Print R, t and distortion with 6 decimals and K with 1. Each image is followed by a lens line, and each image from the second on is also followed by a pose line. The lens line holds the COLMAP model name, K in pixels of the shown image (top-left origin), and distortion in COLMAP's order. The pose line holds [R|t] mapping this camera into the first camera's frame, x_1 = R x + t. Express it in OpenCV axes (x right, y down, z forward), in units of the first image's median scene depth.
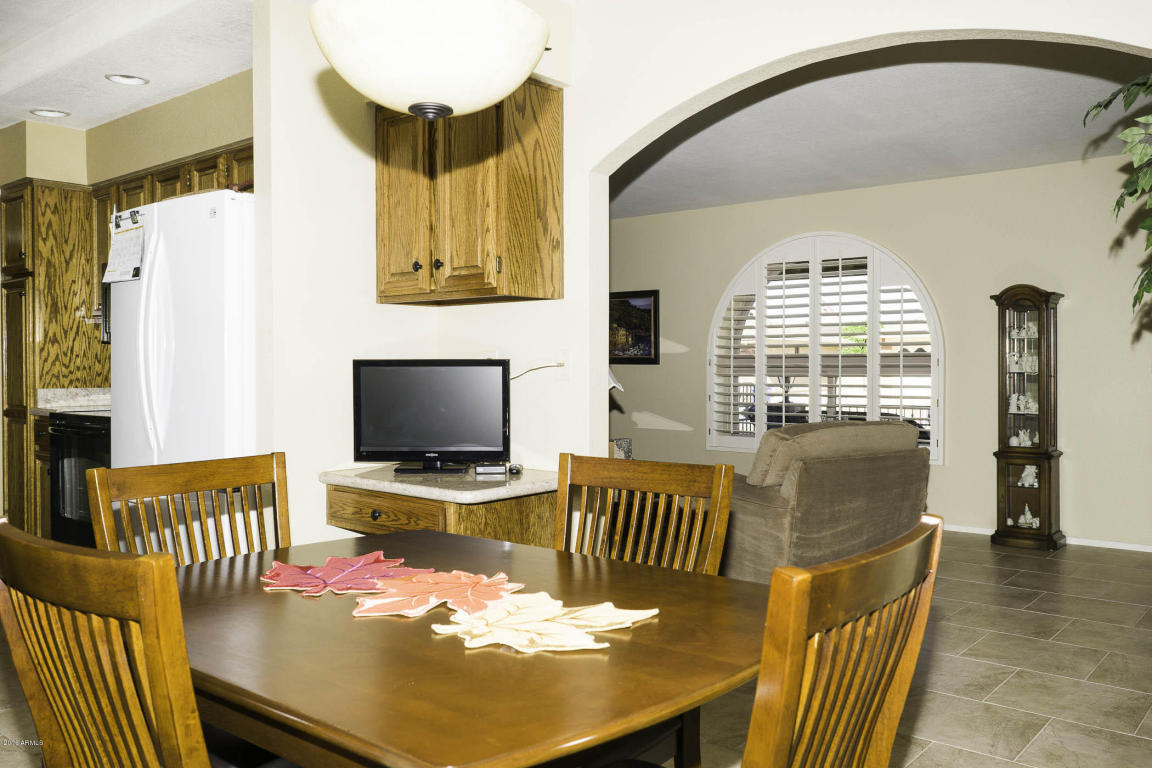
lens RADIAL K [[934.3, 0, 576.0], [0, 934.3, 384.0], [0, 0, 1]] dist [-0.004753, 0.001716]
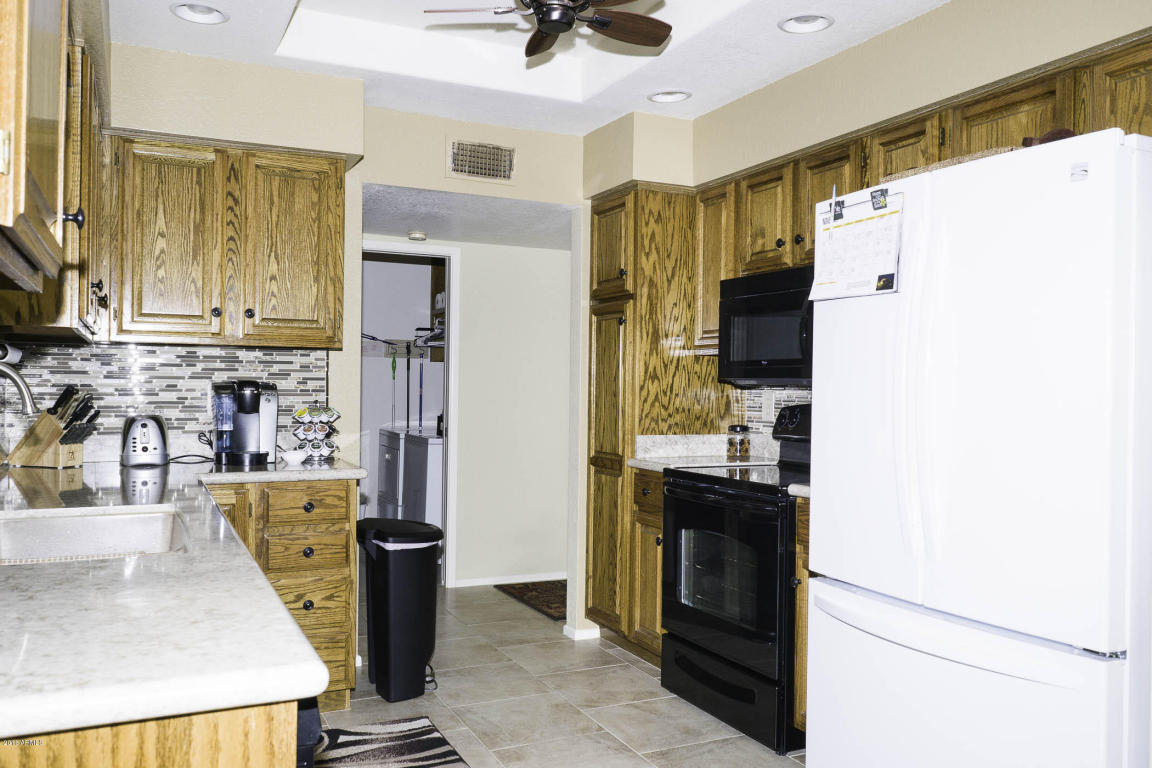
lens RADIAL K [[910.9, 0, 576.0], [0, 910.9, 384.0], [0, 0, 1]] dist [-0.010243, 0.004437]
pose [[0.912980, 0.010592, -0.407867, -0.432599], [-0.020640, 0.999582, -0.020242, -0.032807], [0.407482, 0.026898, 0.912817, 0.351579]]
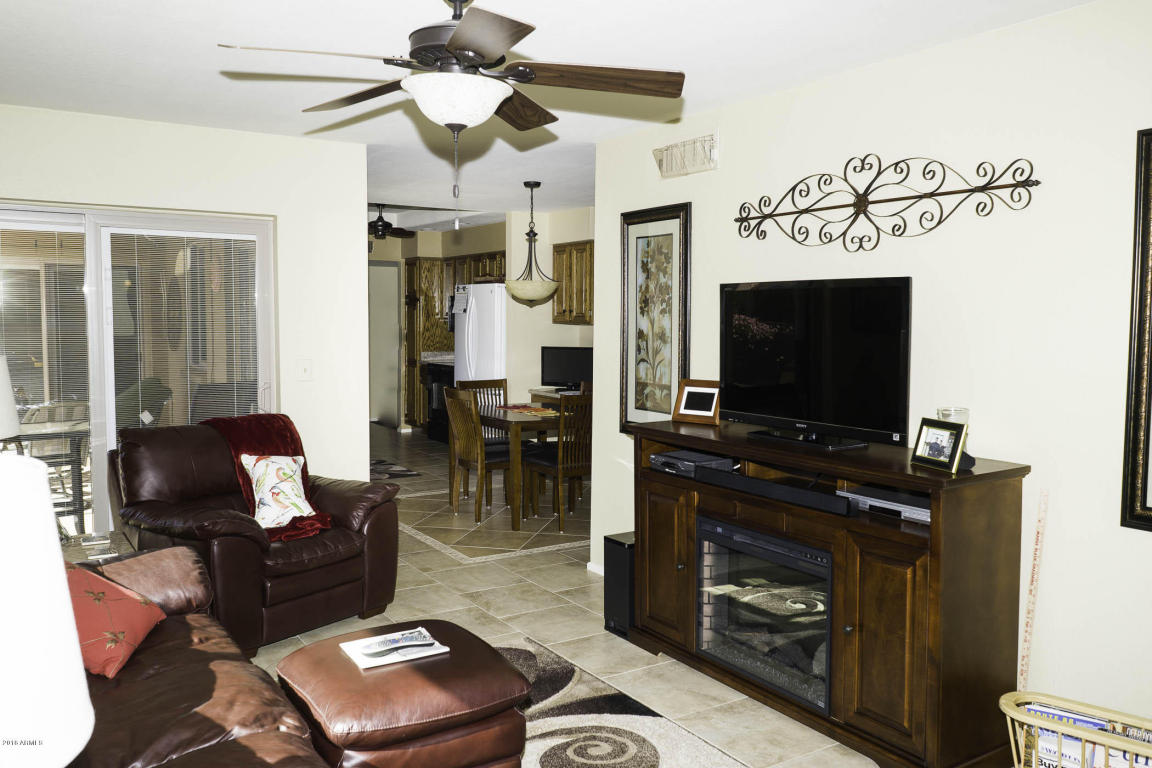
lens RADIAL K [[910.9, 0, 576.0], [0, 910.9, 384.0], [0, 0, 1]] dist [-0.010243, 0.004437]
pose [[0.954990, 0.031019, -0.295011, 0.604449], [-0.015105, 0.998312, 0.056071, -0.065602], [0.296252, -0.049091, 0.953847, -1.394788]]
